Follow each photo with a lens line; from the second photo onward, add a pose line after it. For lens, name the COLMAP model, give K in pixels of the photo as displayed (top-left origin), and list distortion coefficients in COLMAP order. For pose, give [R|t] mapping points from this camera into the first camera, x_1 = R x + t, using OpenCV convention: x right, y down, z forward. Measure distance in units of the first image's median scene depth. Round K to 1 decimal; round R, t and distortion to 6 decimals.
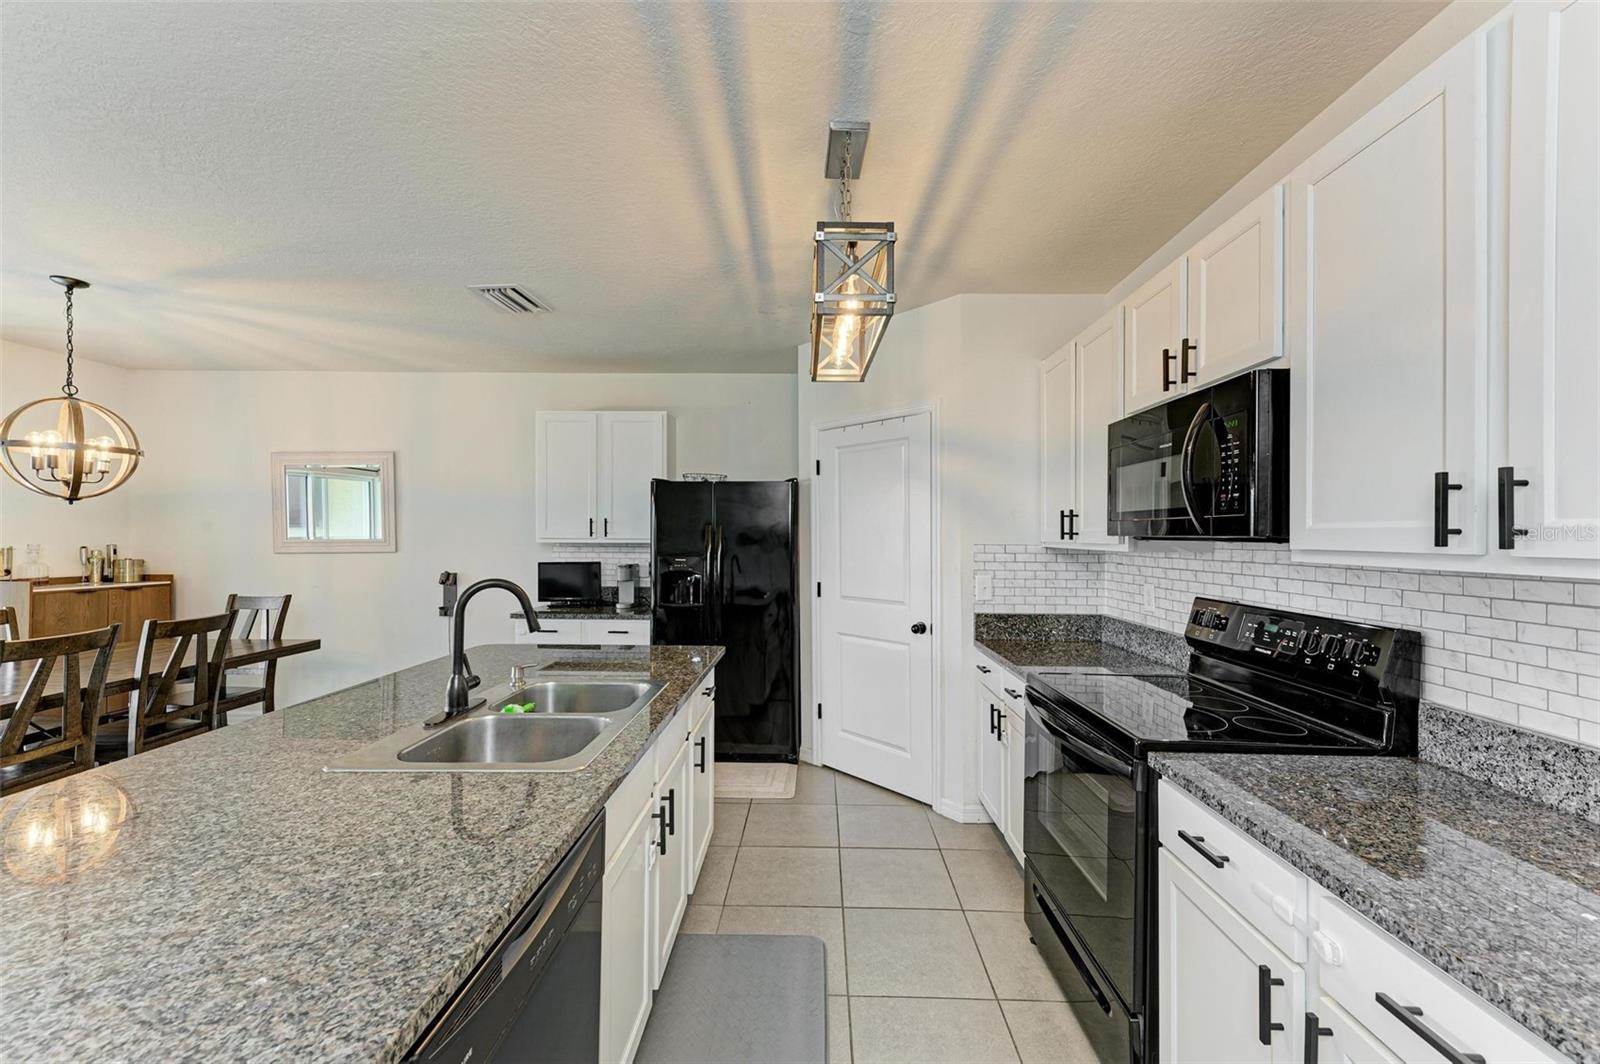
lens RADIAL K [[627.4, 0, 804.8], [0, 627.4, 542.9], [0, 0, 1]] dist [-0.000241, -0.000090]
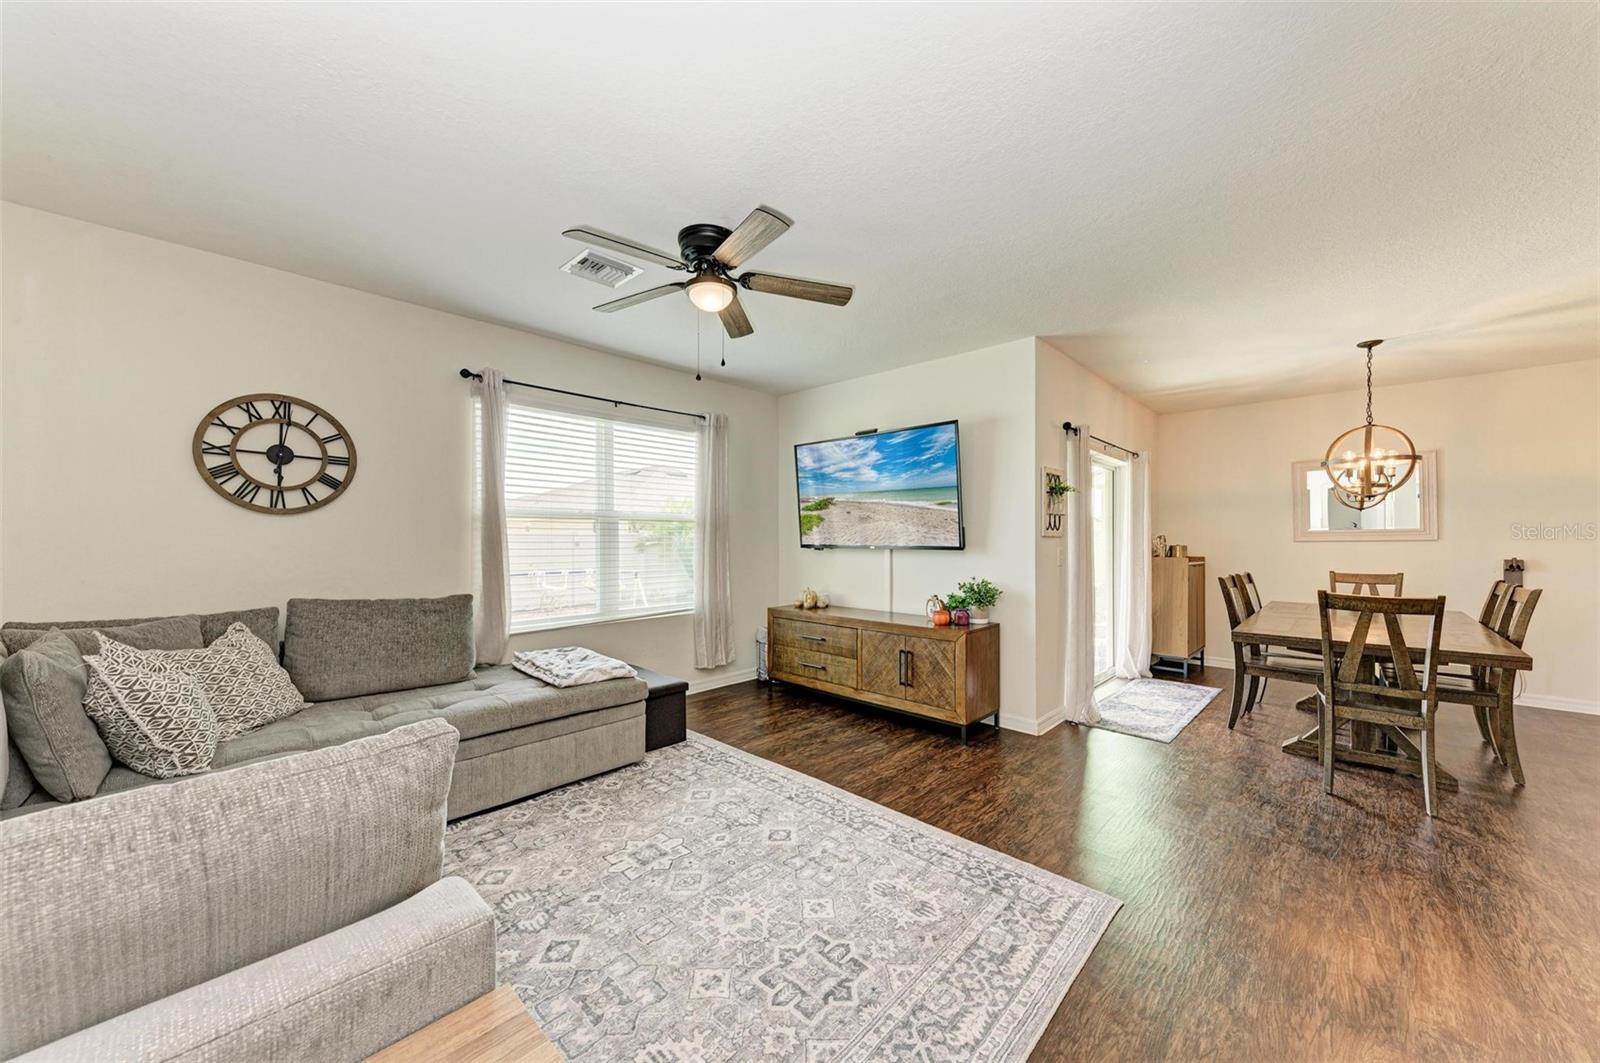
lens RADIAL K [[575.3, 0, 801.8], [0, 575.3, 537.1], [0, 0, 1]] dist [0.013807, -0.004861]
pose [[0.730832, -0.012939, -0.682435, -1.094261], [0.000976, 0.999839, -0.017912, 0.037617], [0.682557, 0.012425, 0.730727, -0.748604]]
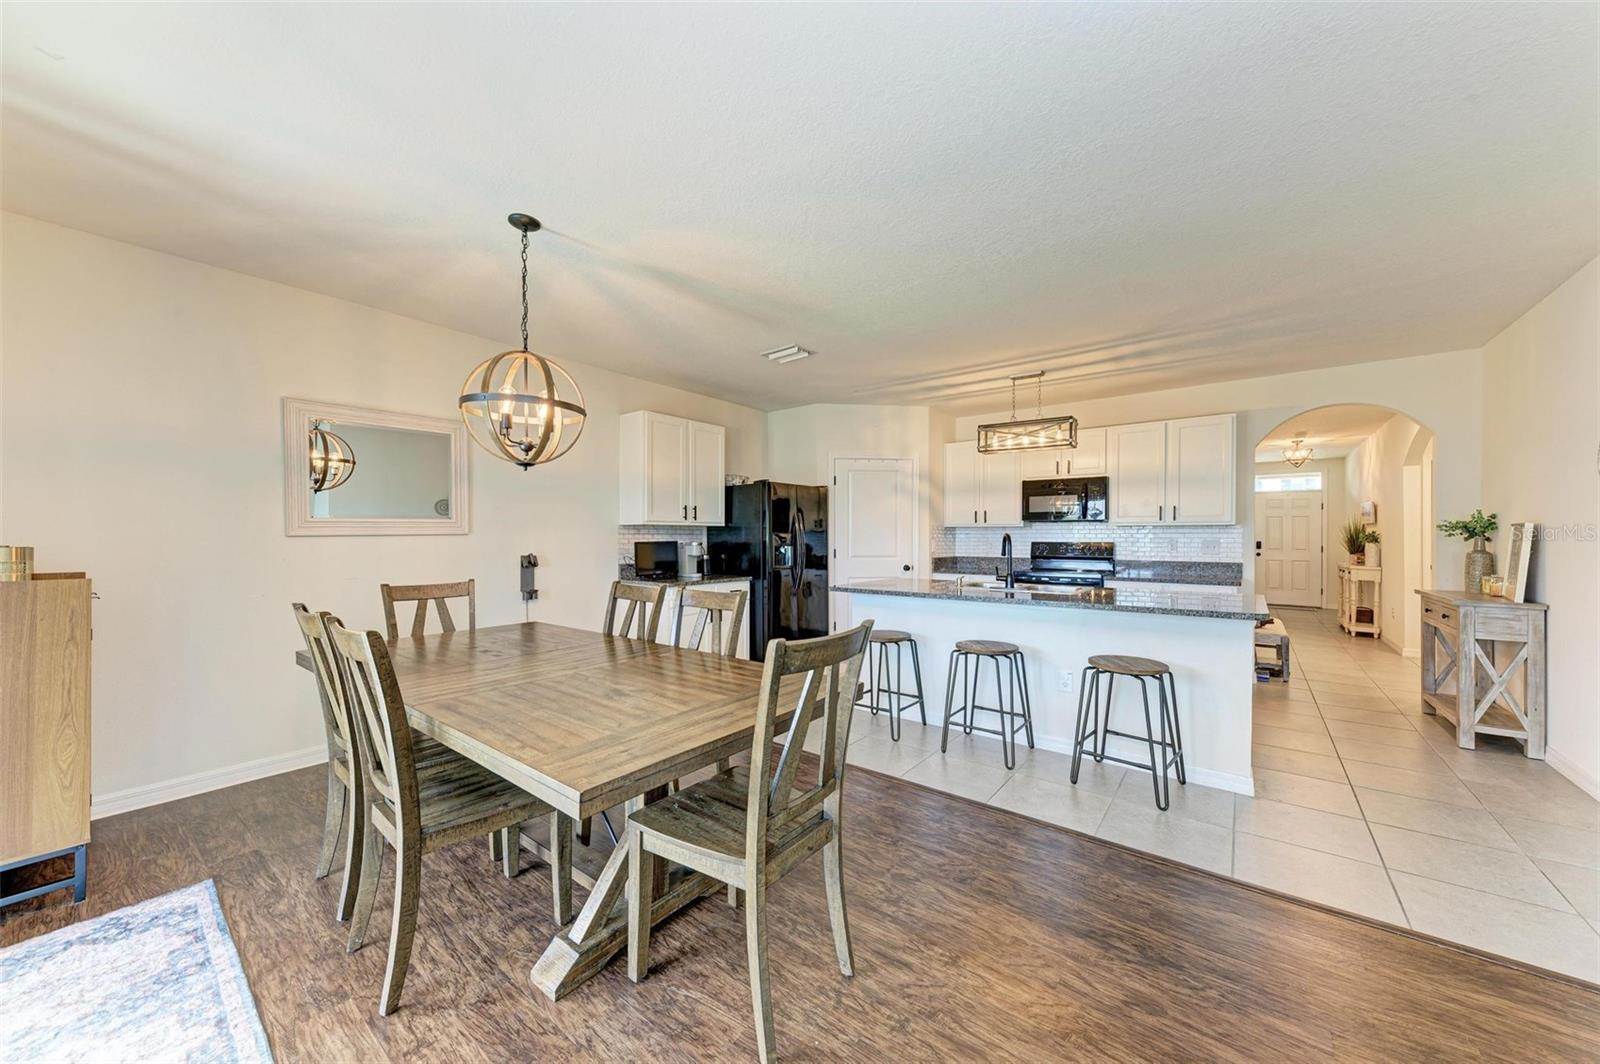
lens RADIAL K [[575.3, 0, 801.8], [0, 575.3, 537.6], [0, 0, 1]] dist [0.013807, -0.004861]
pose [[0.600231, -0.009726, 0.799768, -1.443818], [0.010368, 0.999937, 0.004379, 0.028162], [-0.799760, 0.005664, 0.600294, 0.170485]]
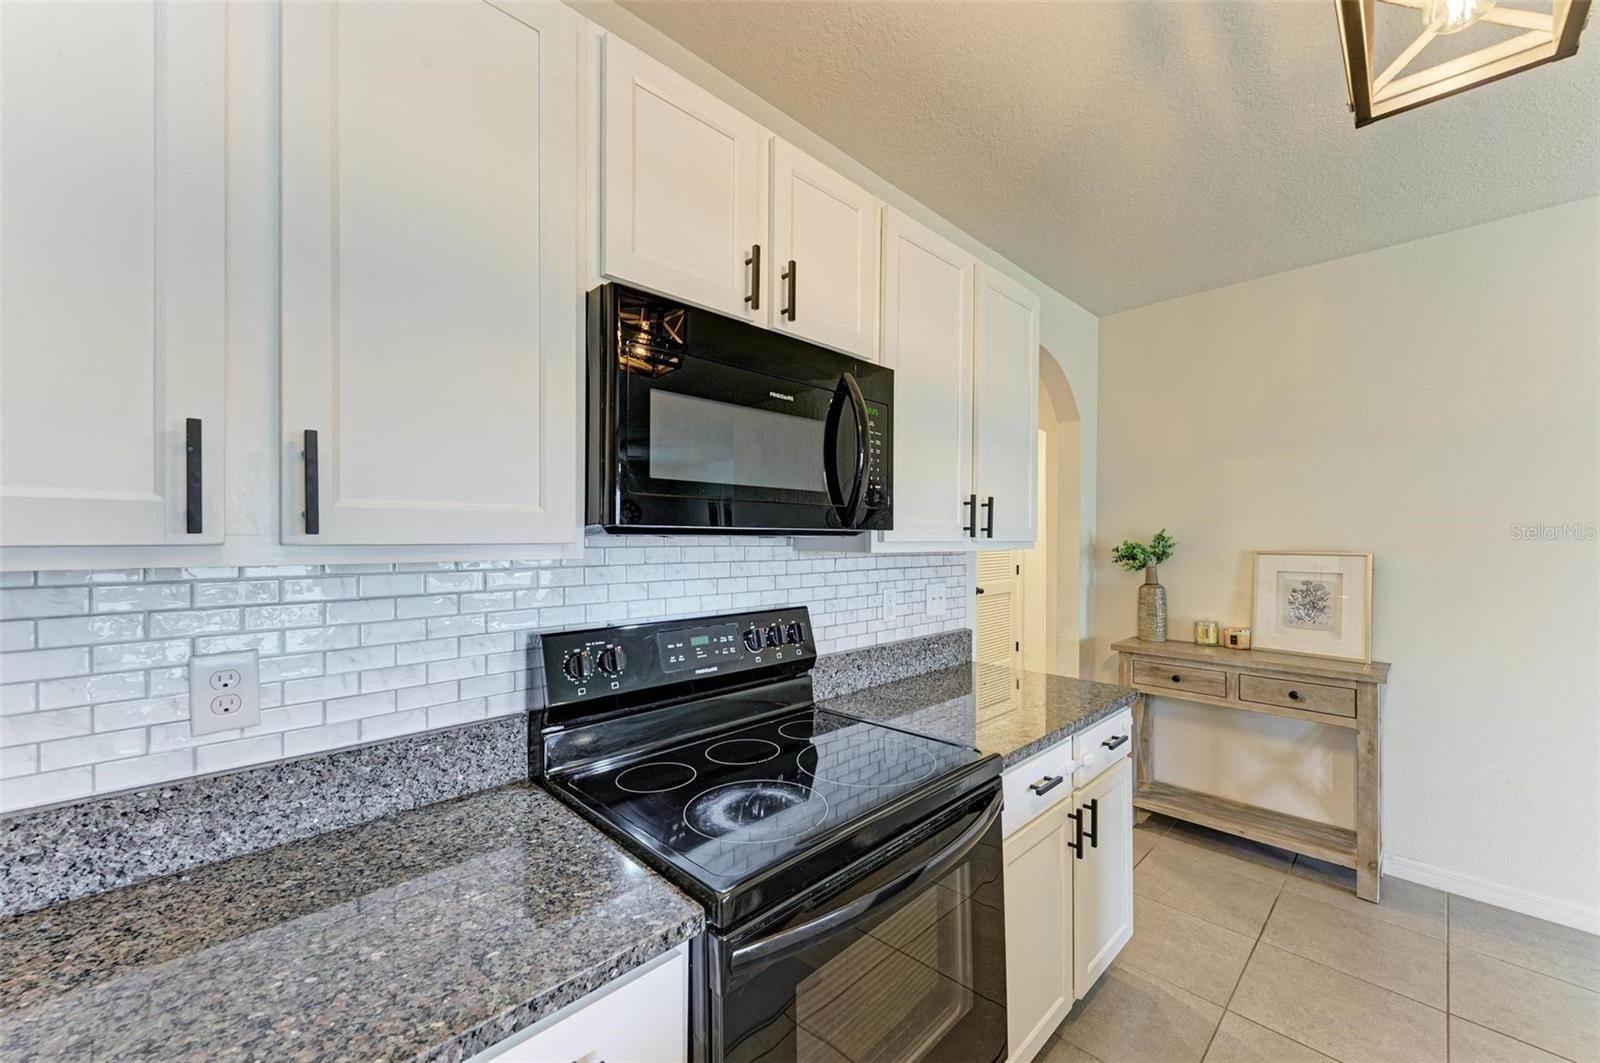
lens RADIAL K [[627.4, 0, 804.8], [0, 627.4, 542.4], [0, 0, 1]] dist [-0.000241, -0.000090]
pose [[-0.720174, -0.012328, 0.693683, 0.044596], [0.001912, 0.999803, 0.019754, -0.004918], [-0.693790, 0.015553, -0.720009, 0.831898]]
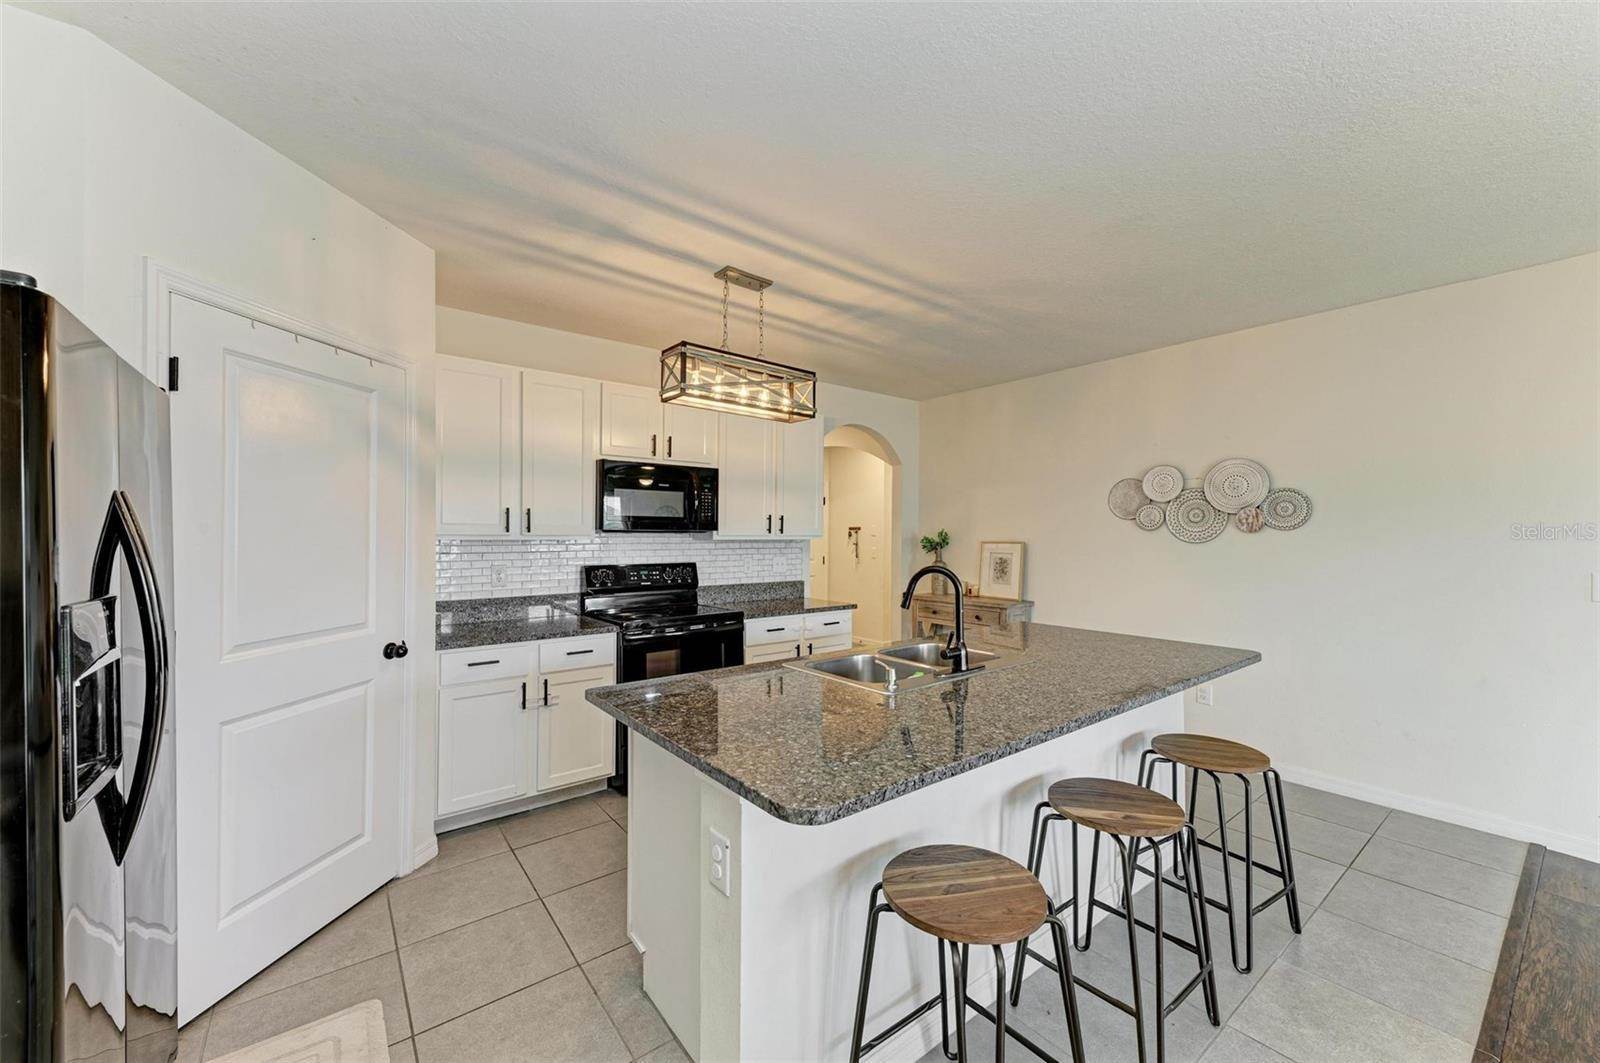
lens RADIAL K [[627.4, 0, 804.8], [0, 627.4, 542.4], [0, 0, 1]] dist [-0.000241, -0.000090]
pose [[-0.644610, -0.011848, 0.764419, -0.703207], [0.006197, 0.999766, 0.020722, -0.005915], [-0.764486, 0.018095, -0.644386, 1.096944]]
